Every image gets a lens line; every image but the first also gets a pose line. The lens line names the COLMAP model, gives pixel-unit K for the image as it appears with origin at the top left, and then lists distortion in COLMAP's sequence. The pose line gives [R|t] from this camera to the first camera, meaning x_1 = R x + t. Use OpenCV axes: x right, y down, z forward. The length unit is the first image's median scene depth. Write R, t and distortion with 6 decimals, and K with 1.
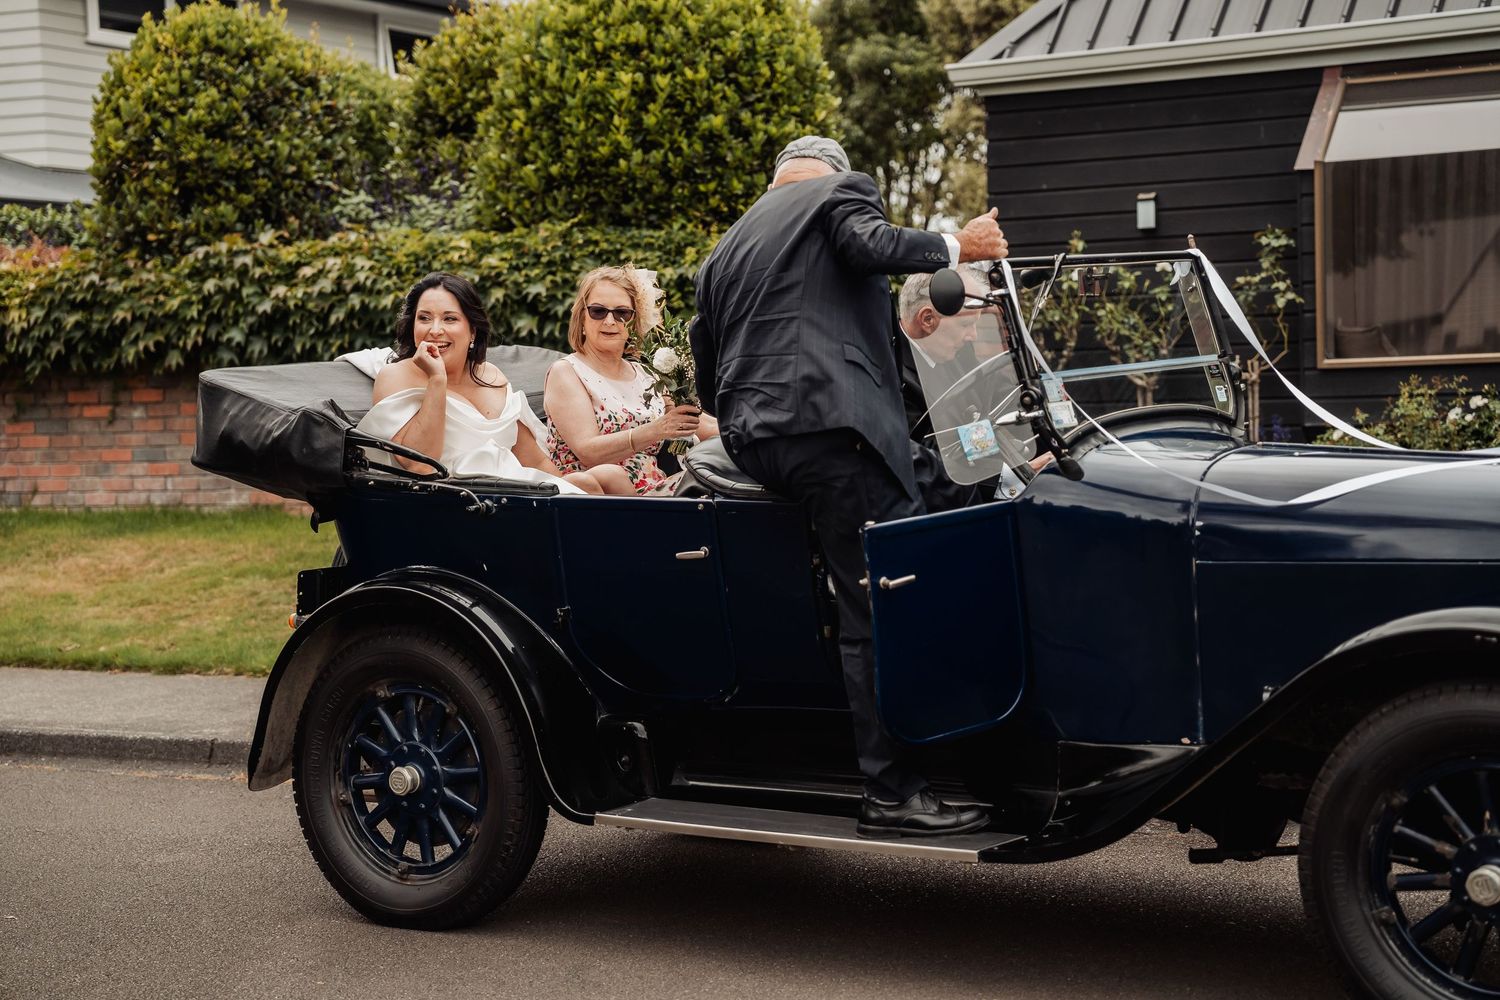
lens RADIAL K [[2914.5, 0, 749.5], [0, 2914.5, 500.6], [0, 0, 1]] dist [0.046134, 0.000000]
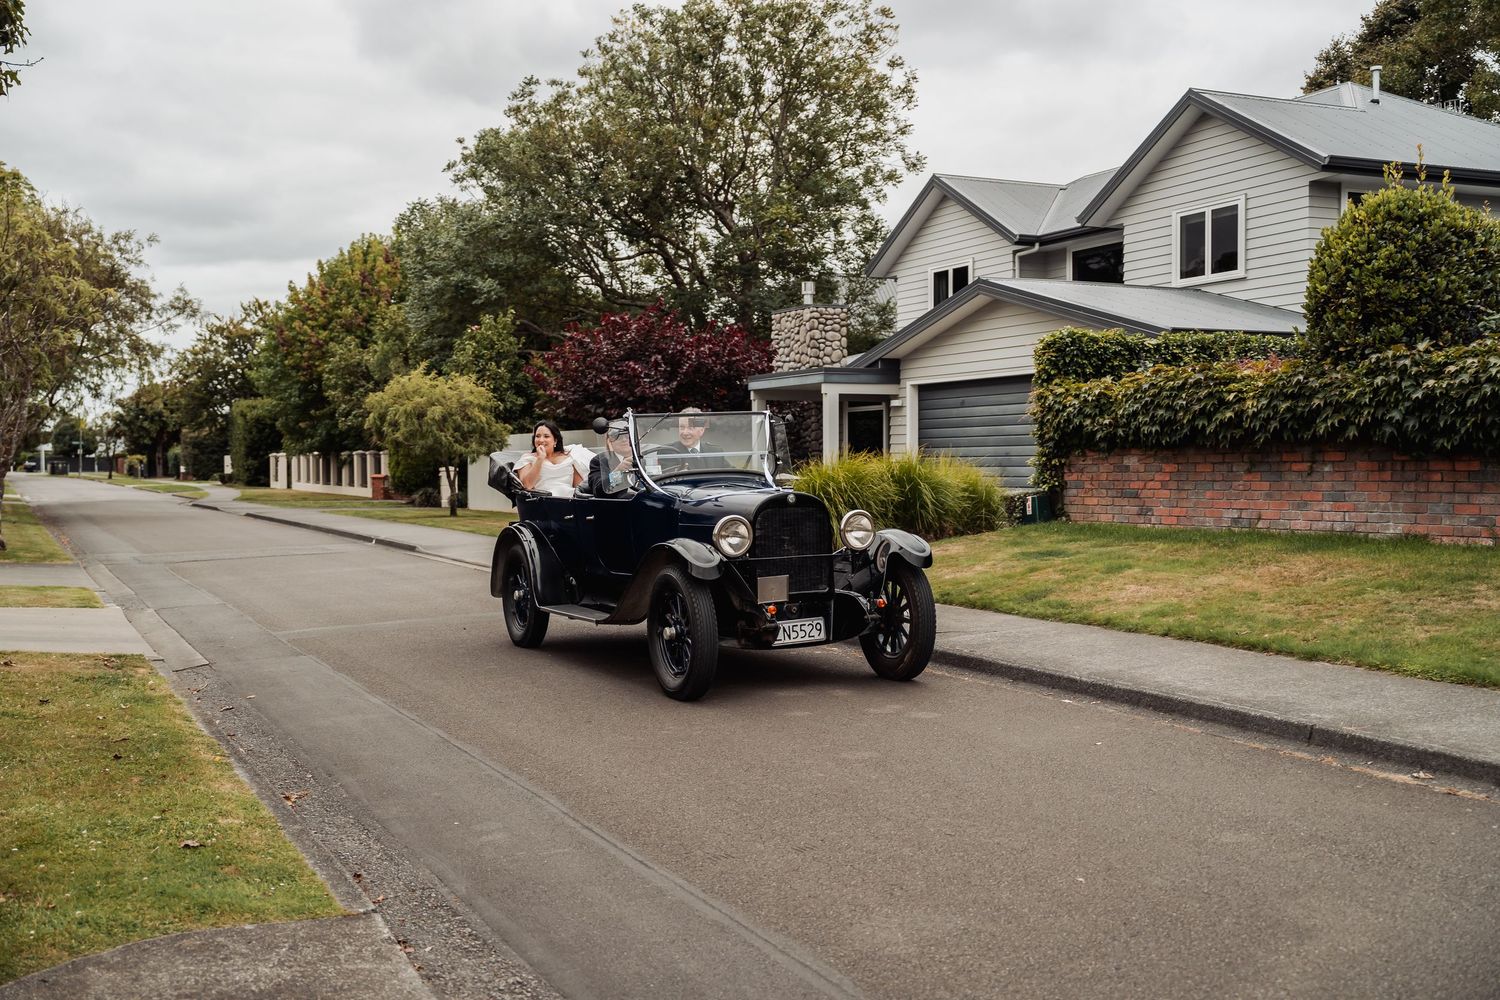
lens RADIAL K [[1569.3, 0, 747.3], [0, 1569.3, 502.5], [0, 0, 1]] dist [0.092183, 0.000000]
pose [[0.825228, 0.027374, -0.564136, 0.002888], [-0.029703, 0.999546, 0.005052, -0.008053], [0.564018, 0.012588, 0.825667, 0.170243]]
